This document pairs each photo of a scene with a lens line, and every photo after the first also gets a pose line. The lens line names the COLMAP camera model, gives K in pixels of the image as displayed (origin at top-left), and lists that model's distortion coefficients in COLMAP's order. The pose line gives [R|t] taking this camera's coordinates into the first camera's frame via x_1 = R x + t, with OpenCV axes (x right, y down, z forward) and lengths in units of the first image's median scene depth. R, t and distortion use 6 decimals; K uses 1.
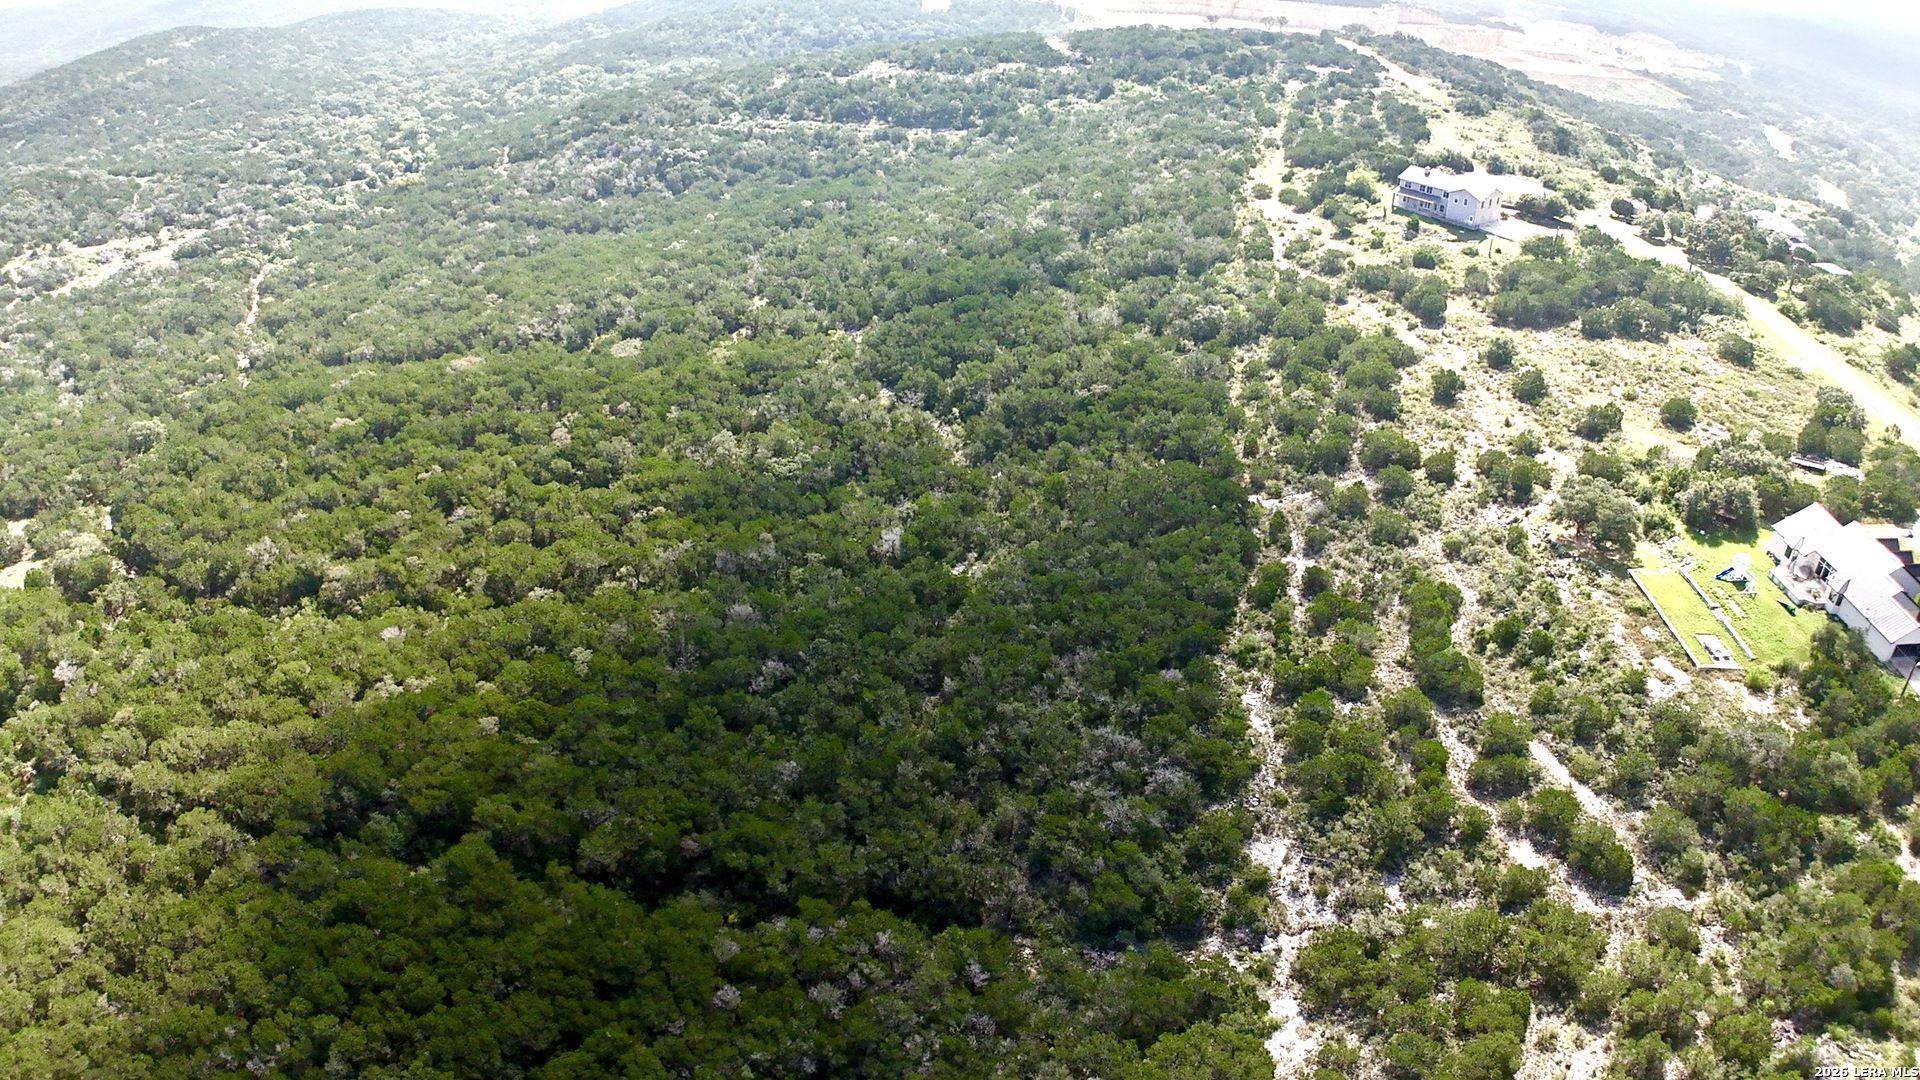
lens RADIAL K [[1180.5, 0, 957.8], [0, 1180.5, 543.4], [0, 0, 1]] dist [-0.183625, 0.021118]
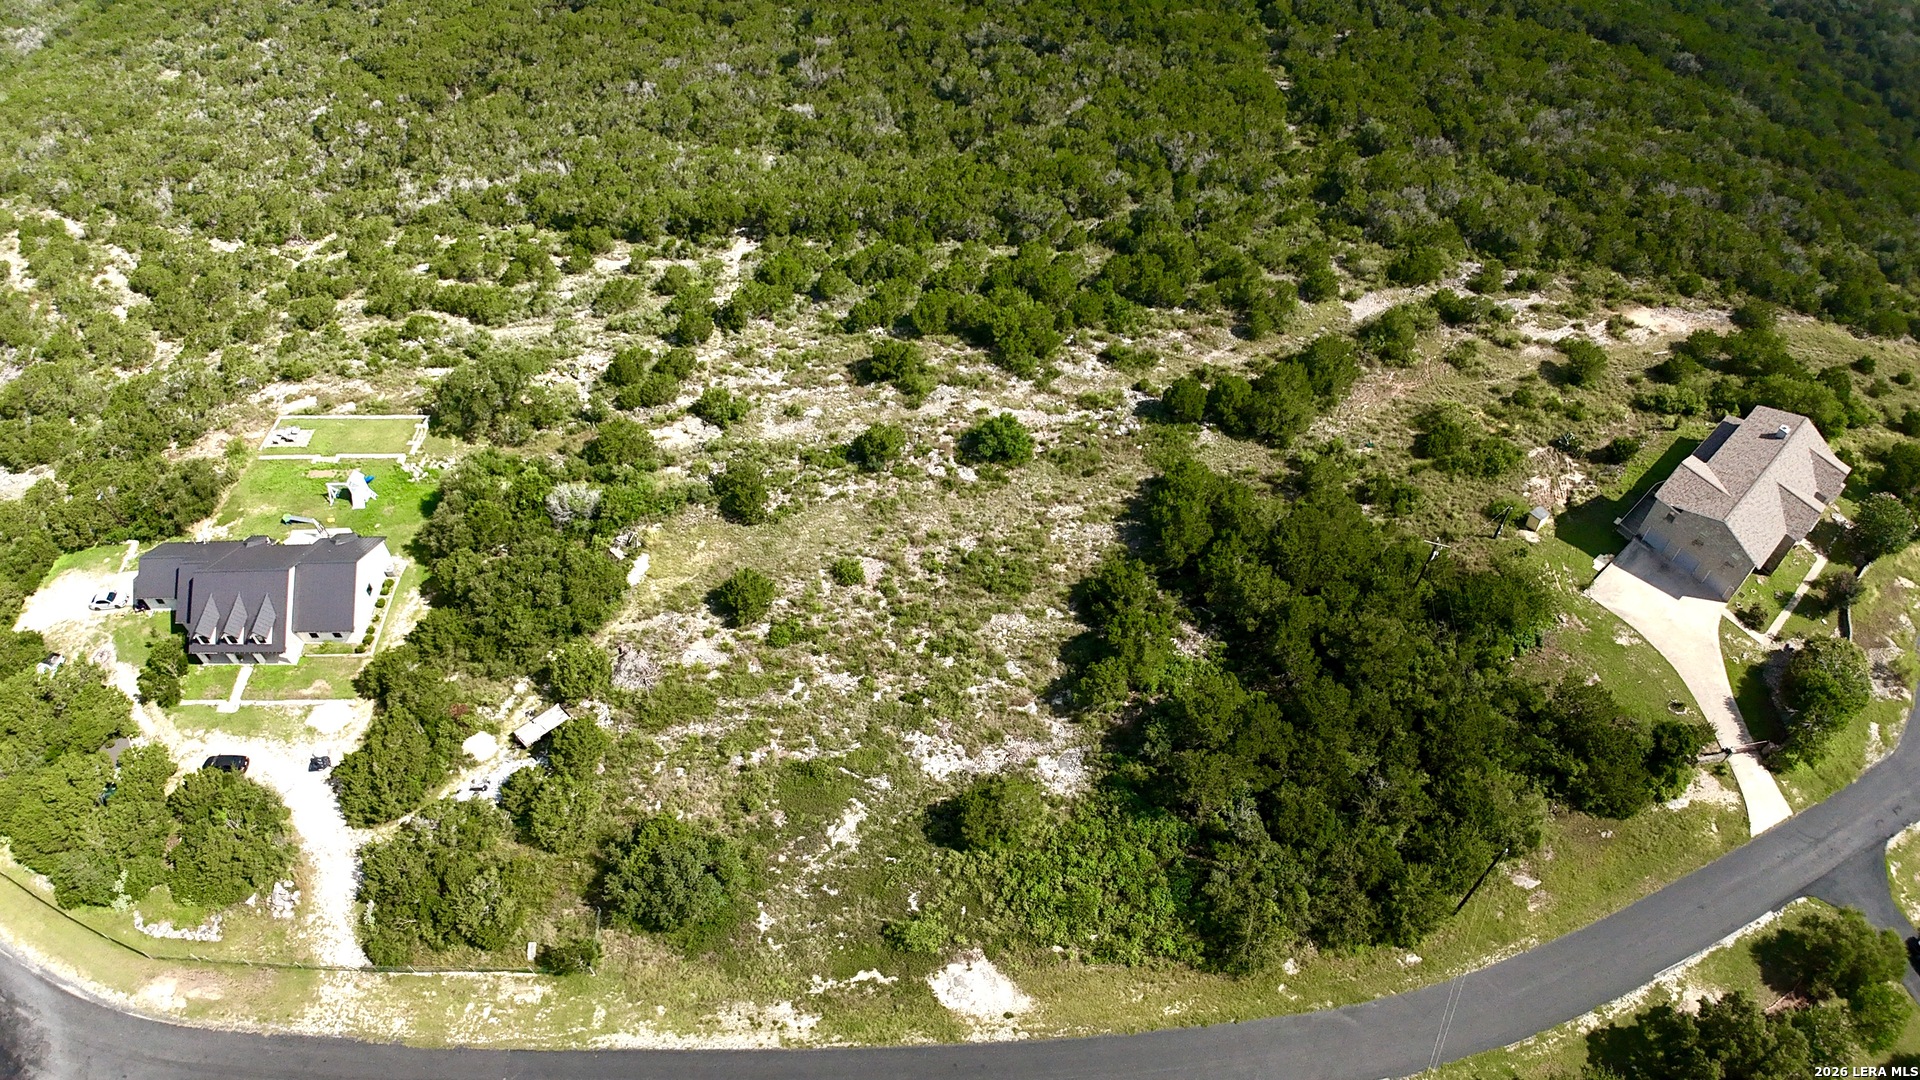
lens RADIAL K [[1189.4, 0, 954.4], [0, 1189.4, 536.2], [0, 0, 1]] dist [-0.188344, 0.023949]
pose [[0.017893, 0.760499, -0.649093, 0.881126], [-0.503570, 0.567700, 0.651255, -0.514120], [0.863769, 0.315211, 0.393122, 0.693050]]
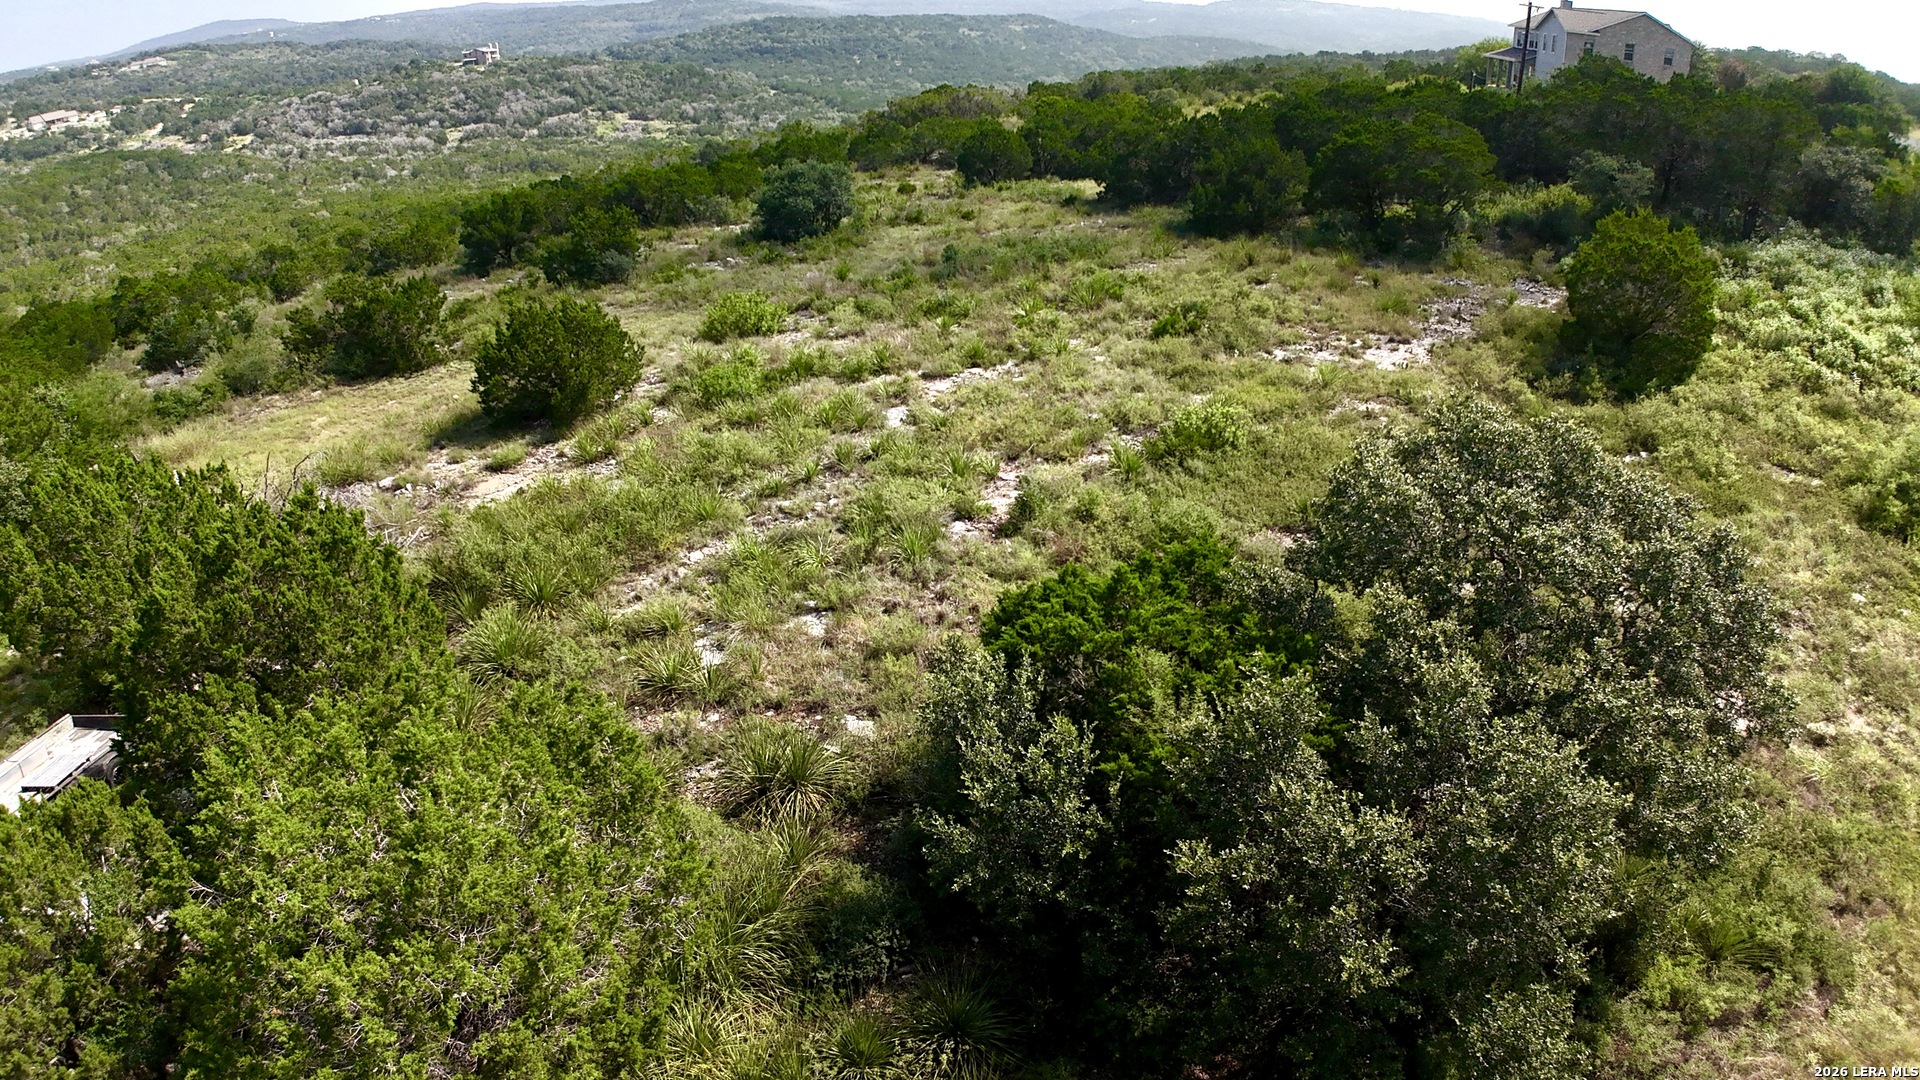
lens RADIAL K [[1185.7, 0, 961.9], [0, 1185.7, 545.8], [0, 0, 1]] dist [-0.188245, 0.025913]
pose [[0.688487, 0.310029, -0.655643, 0.717761], [-0.366890, 0.928703, 0.053880, -0.107617], [0.625602, 0.203453, 0.753146, 0.742772]]
